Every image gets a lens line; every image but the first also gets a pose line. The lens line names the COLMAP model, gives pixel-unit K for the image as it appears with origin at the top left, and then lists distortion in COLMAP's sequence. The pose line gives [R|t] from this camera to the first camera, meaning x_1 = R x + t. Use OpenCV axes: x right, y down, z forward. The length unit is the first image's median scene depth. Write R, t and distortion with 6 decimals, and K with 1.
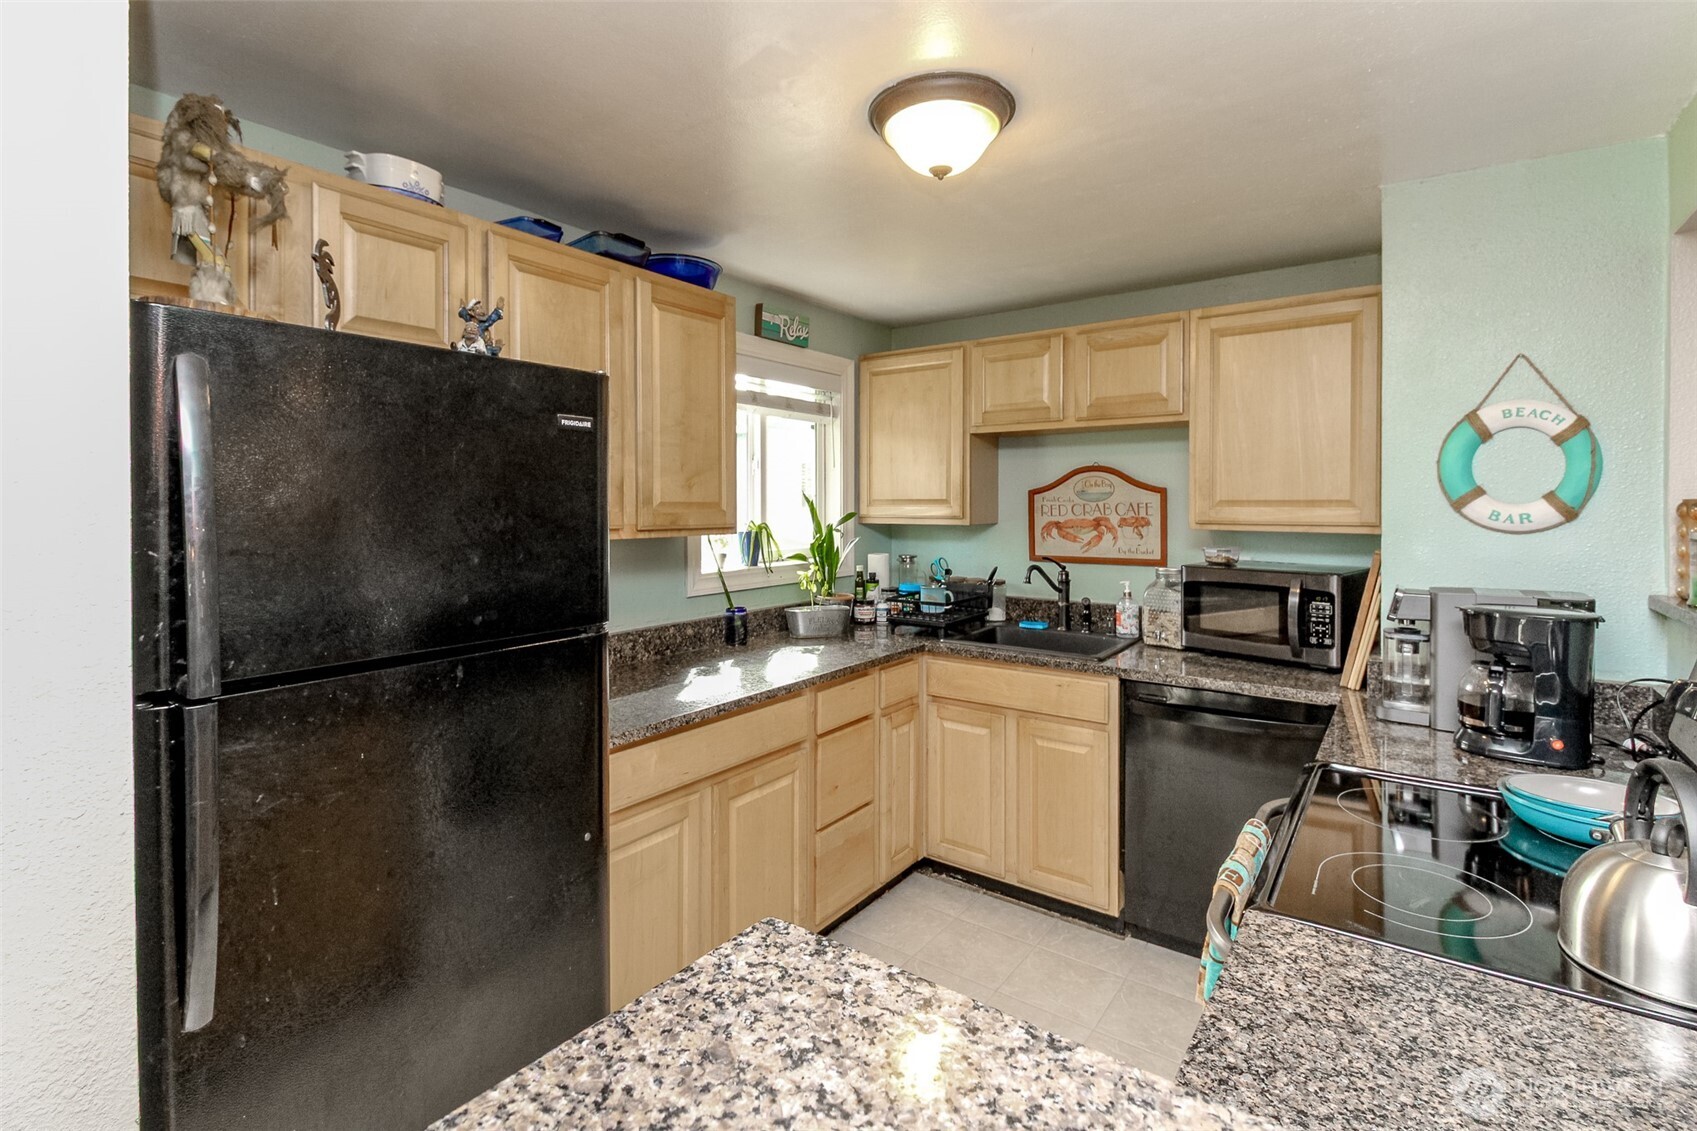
lens RADIAL K [[781.3, 0, 854.0], [0, 781.3, 511.6], [0, 0, 1]] dist [0.012632, -0.008271]
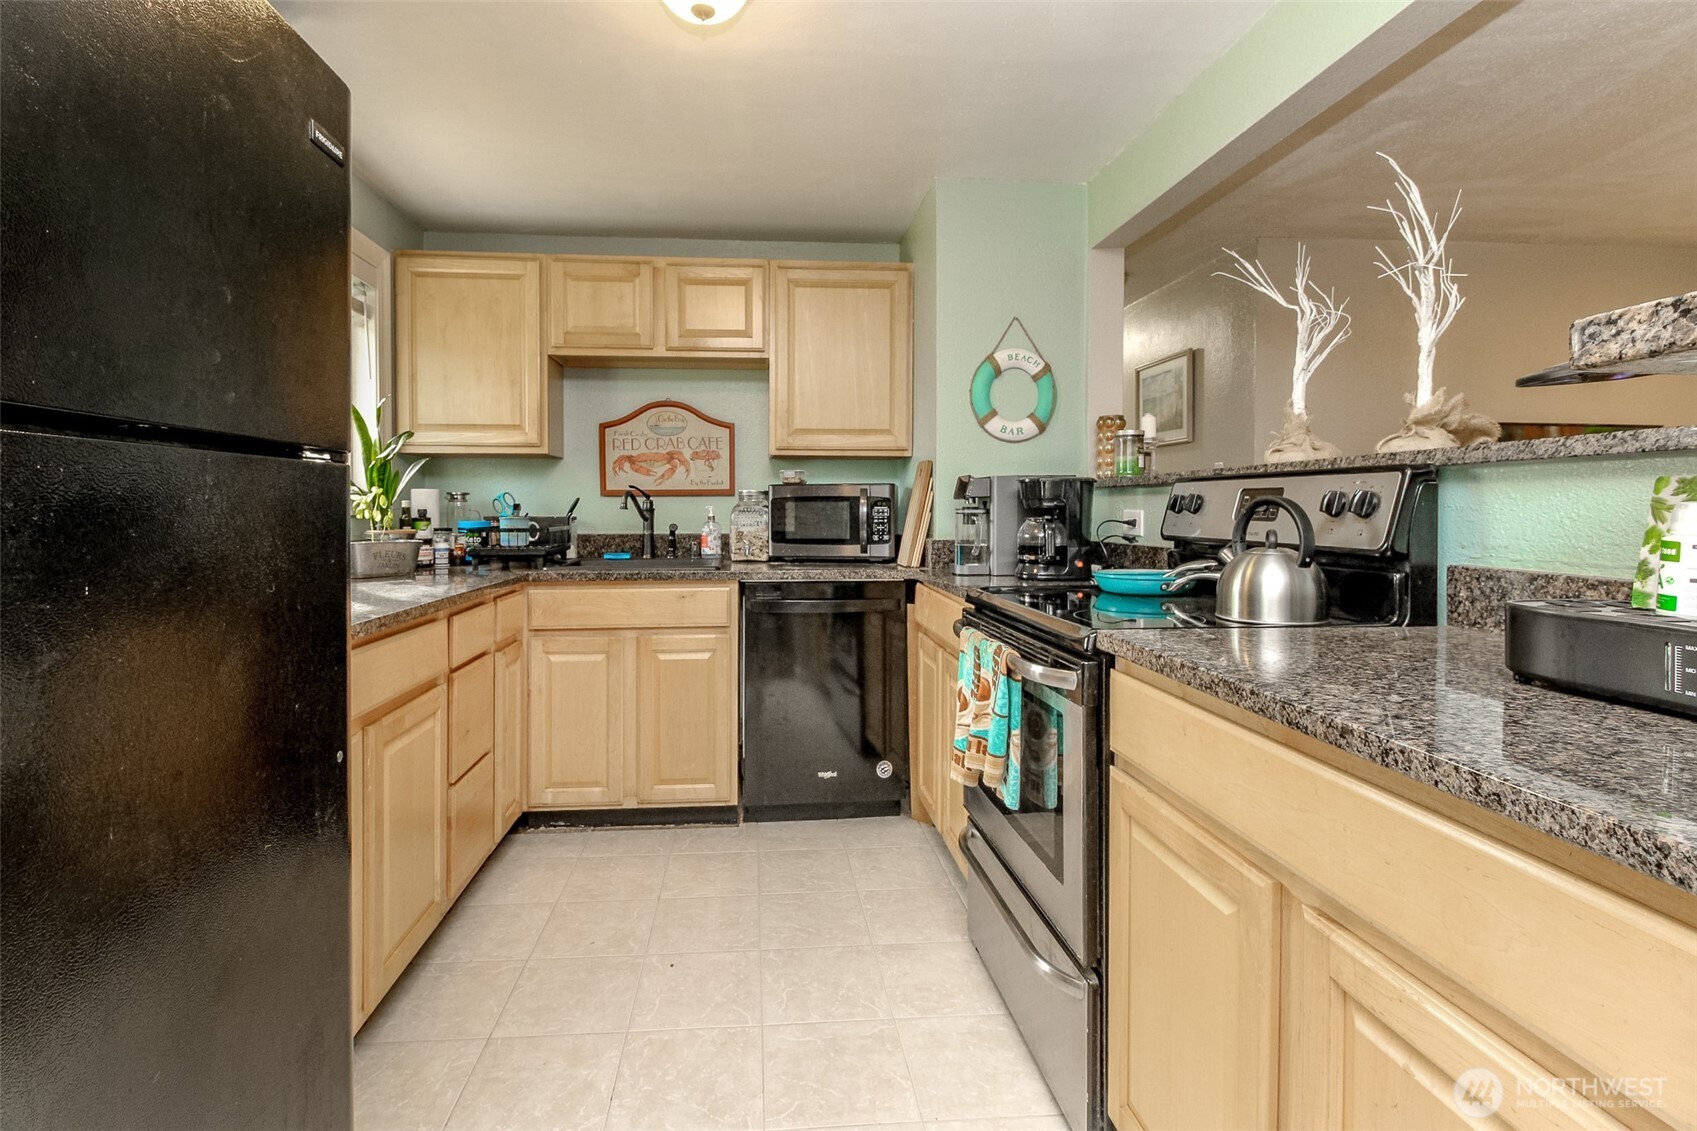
lens RADIAL K [[781.3, 0, 806.7], [0, 781.3, 519.7], [0, 0, 1]] dist [0.012632, -0.008271]
pose [[0.761323, -0.009080, 0.648309, -0.269958], [0.008963, 0.999954, 0.003480, 0.116531], [-0.648311, 0.003161, 0.761369, 0.113165]]
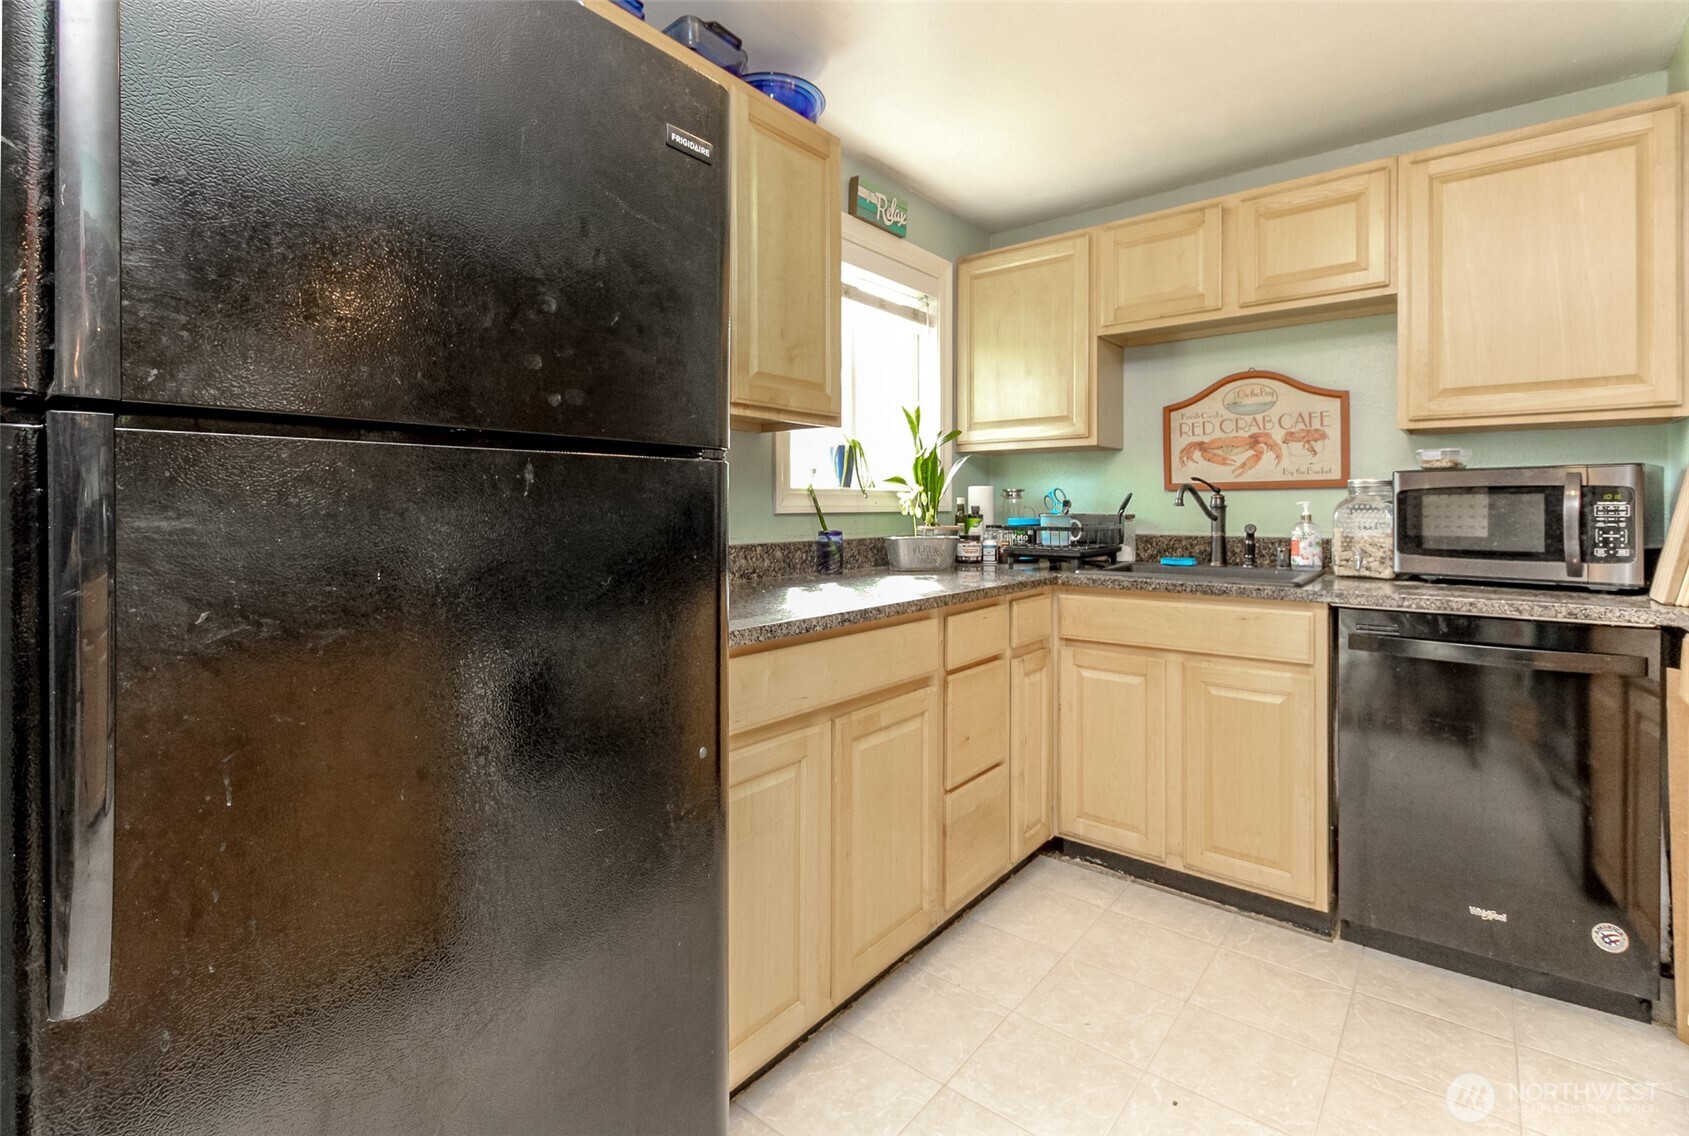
lens RADIAL K [[780.2, 0, 843.5], [0, 780.2, 505.2], [0, 0, 1]] dist [0.012808, -0.007509]
pose [[0.998779, -0.000517, -0.049395, -0.102151], [-0.000235, 0.999884, -0.015216, 0.116389], [0.049397, 0.015209, 0.998663, 0.177662]]
